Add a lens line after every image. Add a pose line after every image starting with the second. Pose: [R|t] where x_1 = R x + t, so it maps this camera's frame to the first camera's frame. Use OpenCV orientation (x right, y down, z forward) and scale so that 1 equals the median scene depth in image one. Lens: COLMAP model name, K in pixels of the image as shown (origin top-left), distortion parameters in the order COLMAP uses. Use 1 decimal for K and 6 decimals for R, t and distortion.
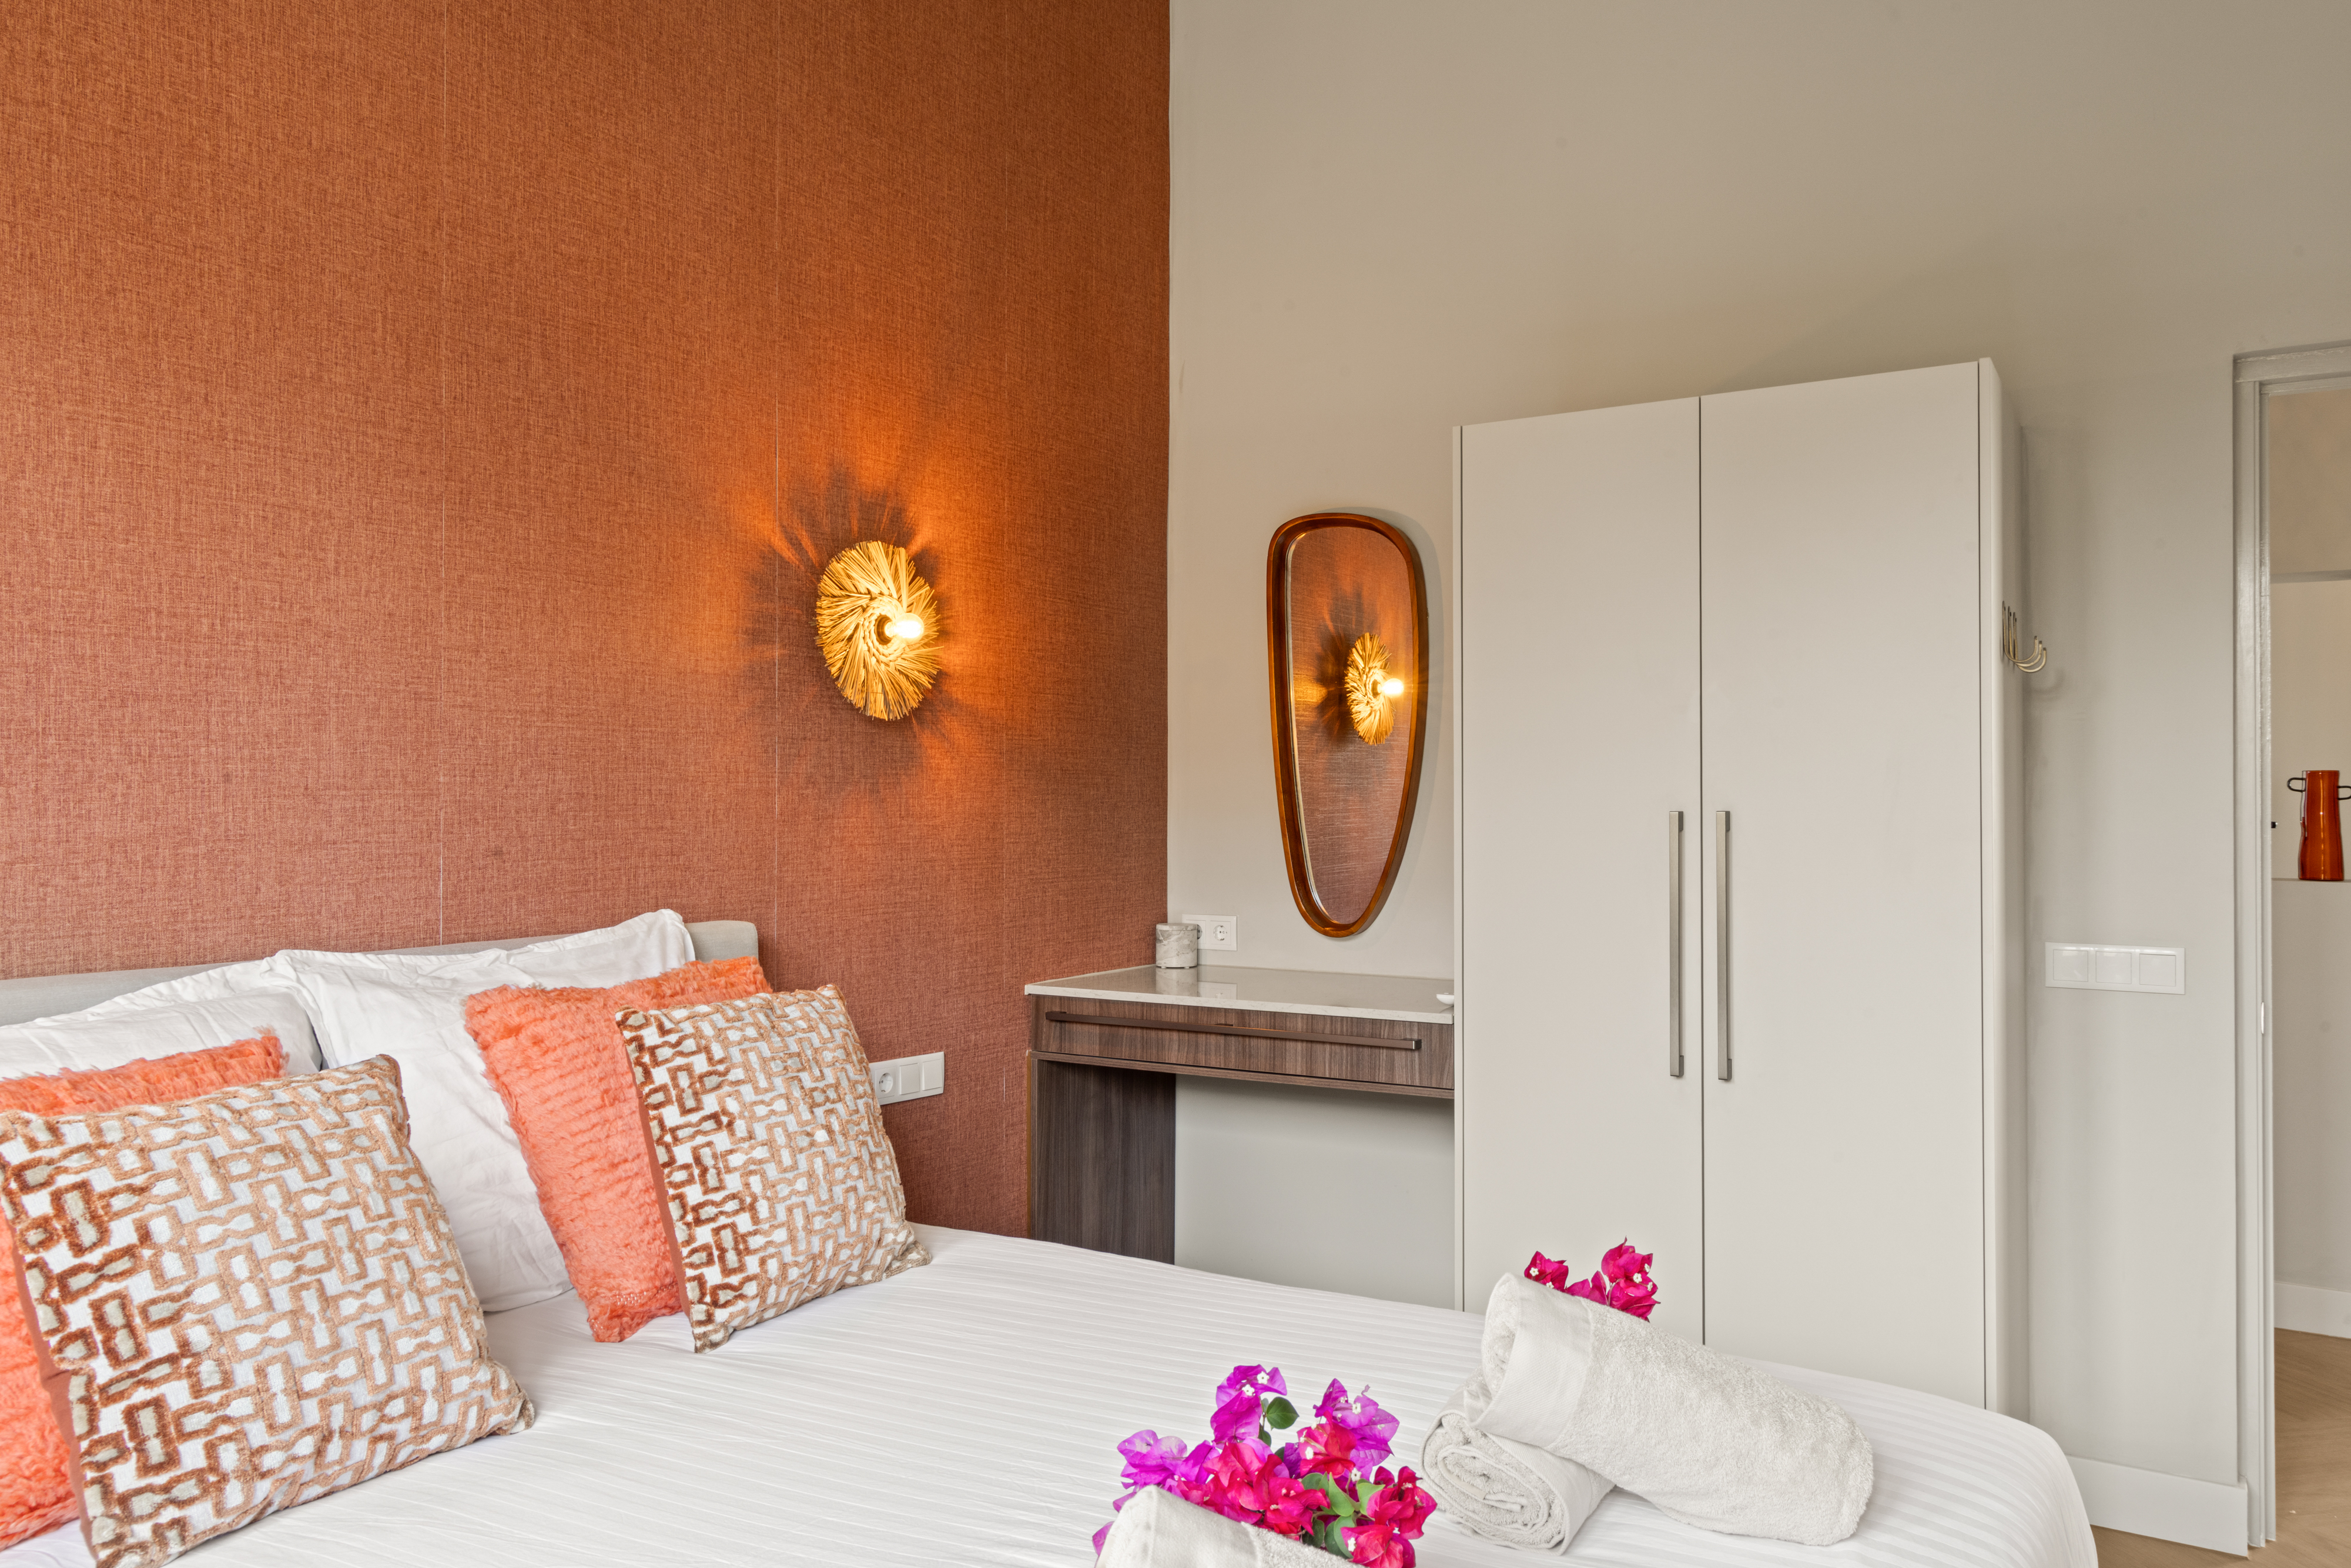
lens RADIAL K [[1681.7, 0, 1175.5], [0, 1681.7, 784.0], [0, 0, 1]] dist [0.002762, 0.000655]
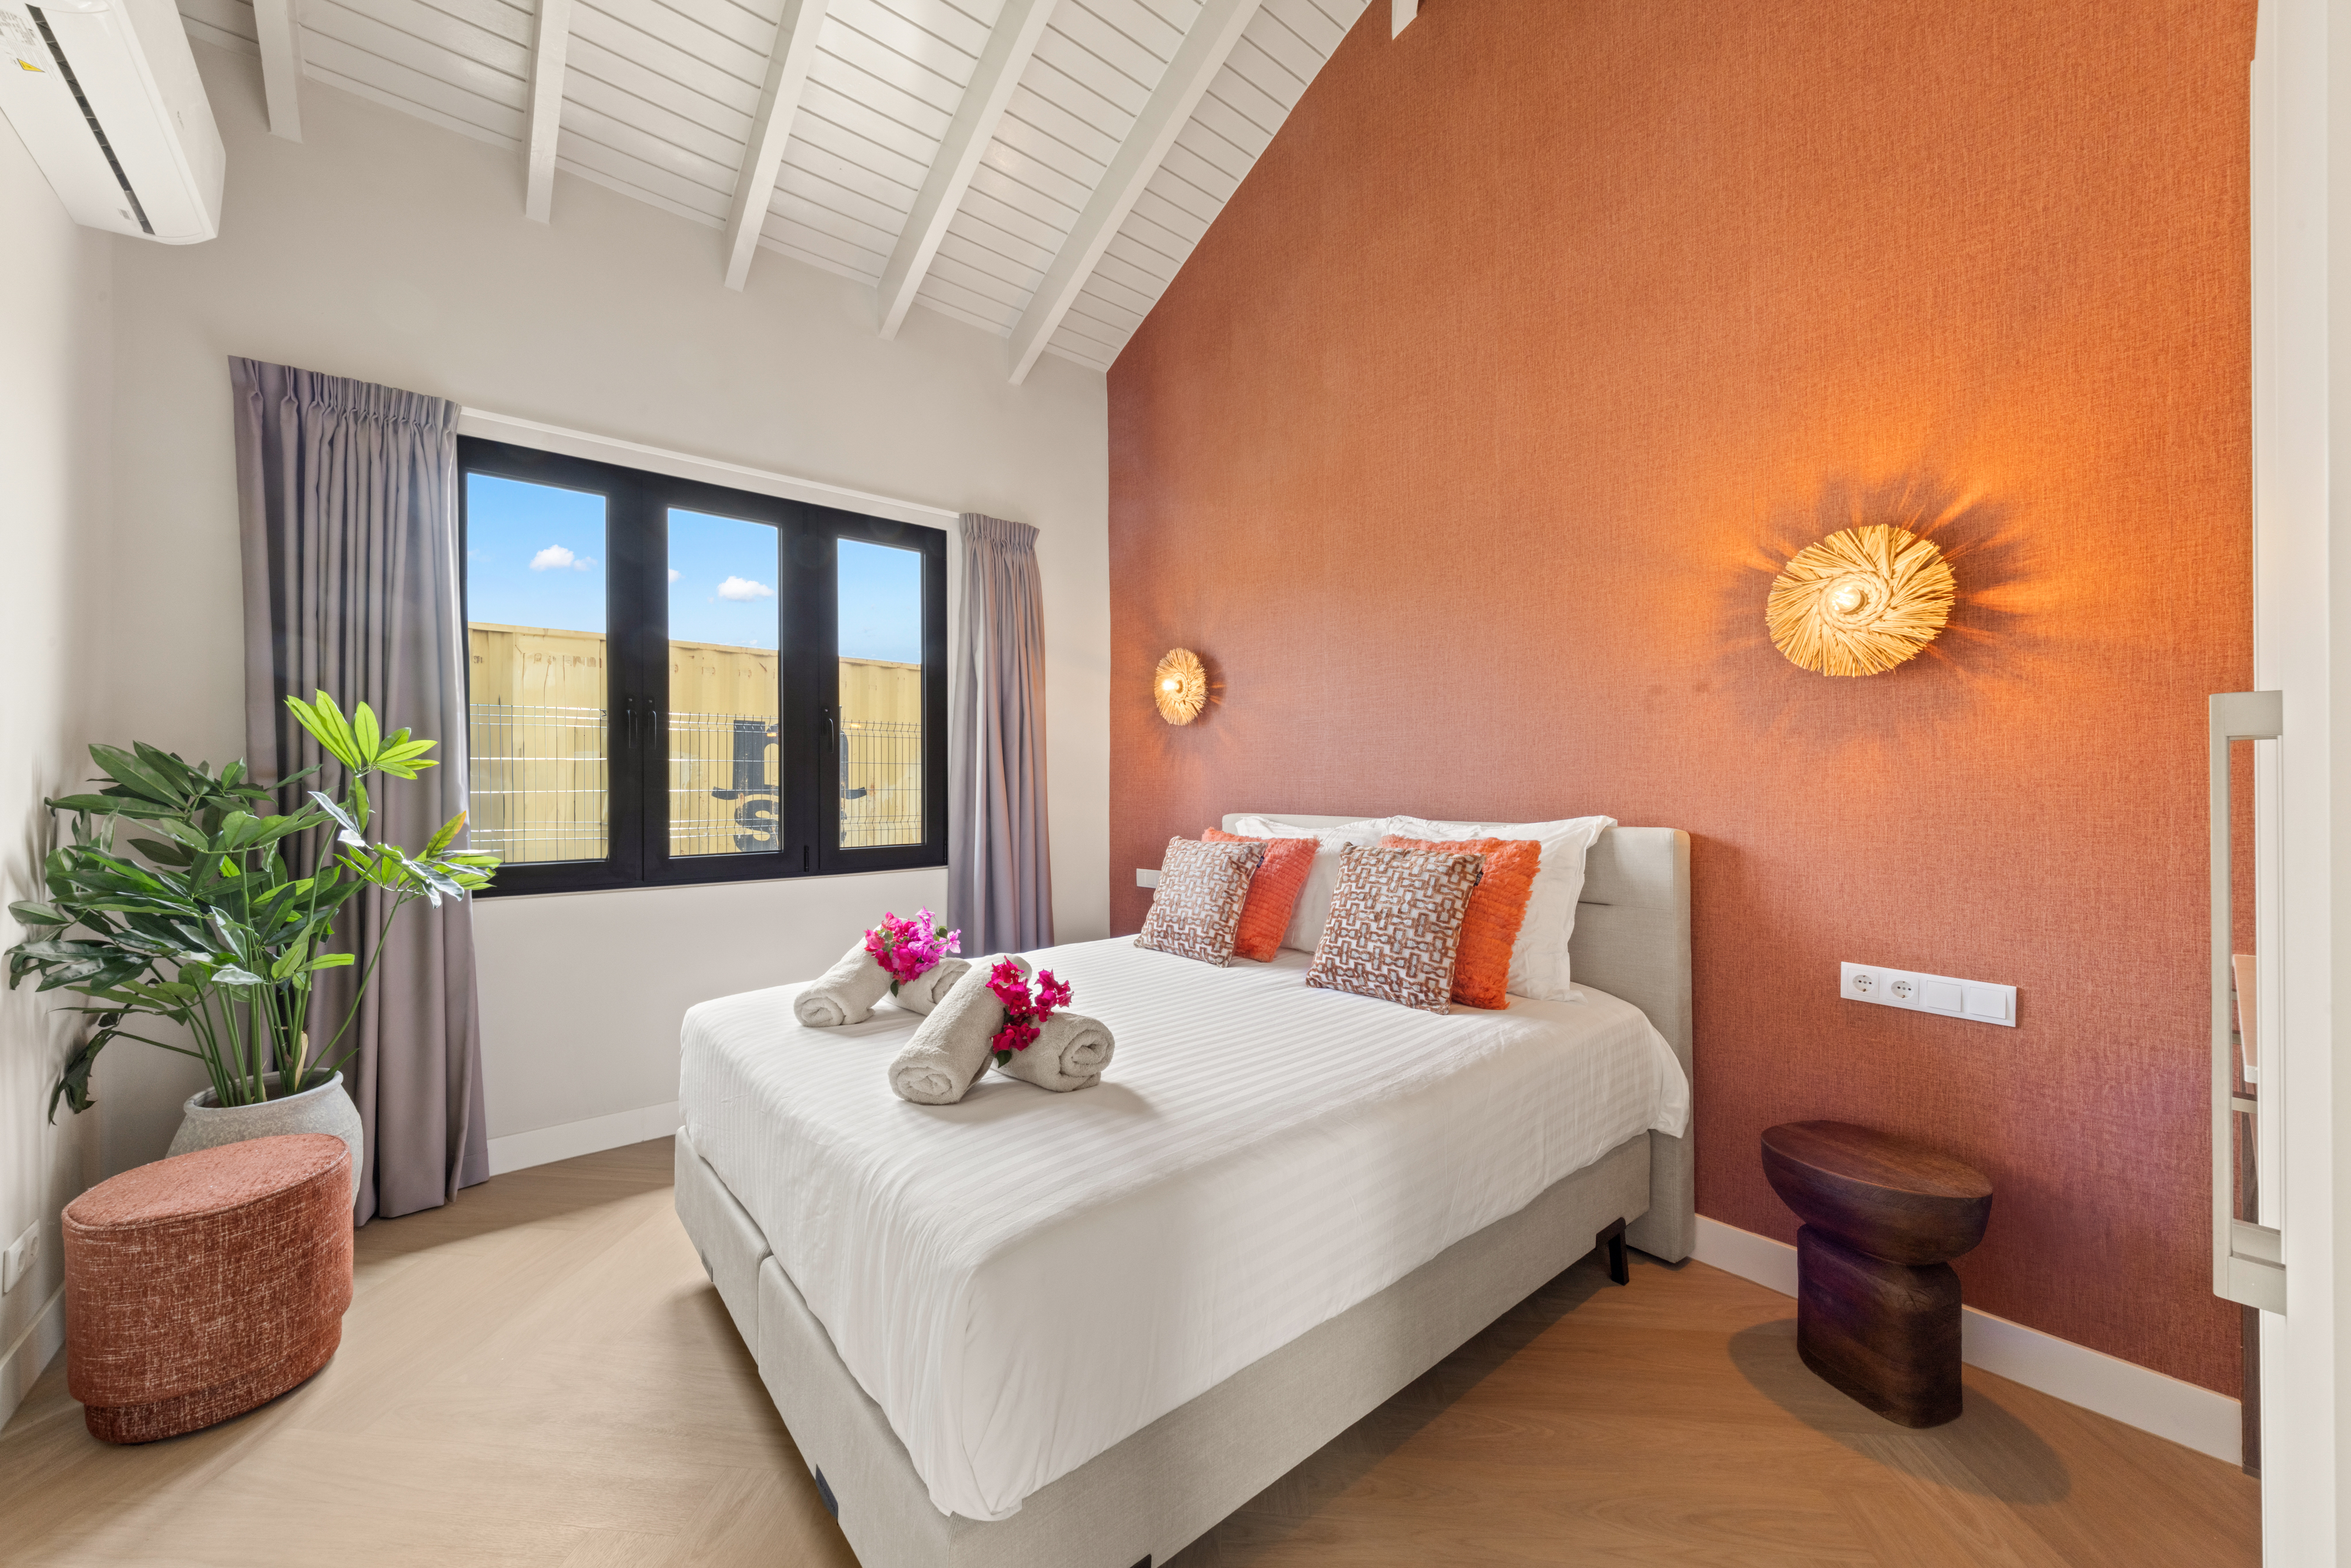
lens RADIAL K [[866.6, 0, 1150.9], [0, 866.6, 777.2], [0, 0, 1]] dist [0.008152, -0.003800]
pose [[-0.324070, -0.004523, -0.946022, 0.590323], [0.015253, 0.999834, -0.010006, 0.032816], [0.945910, -0.017672, -0.323947, 0.747911]]
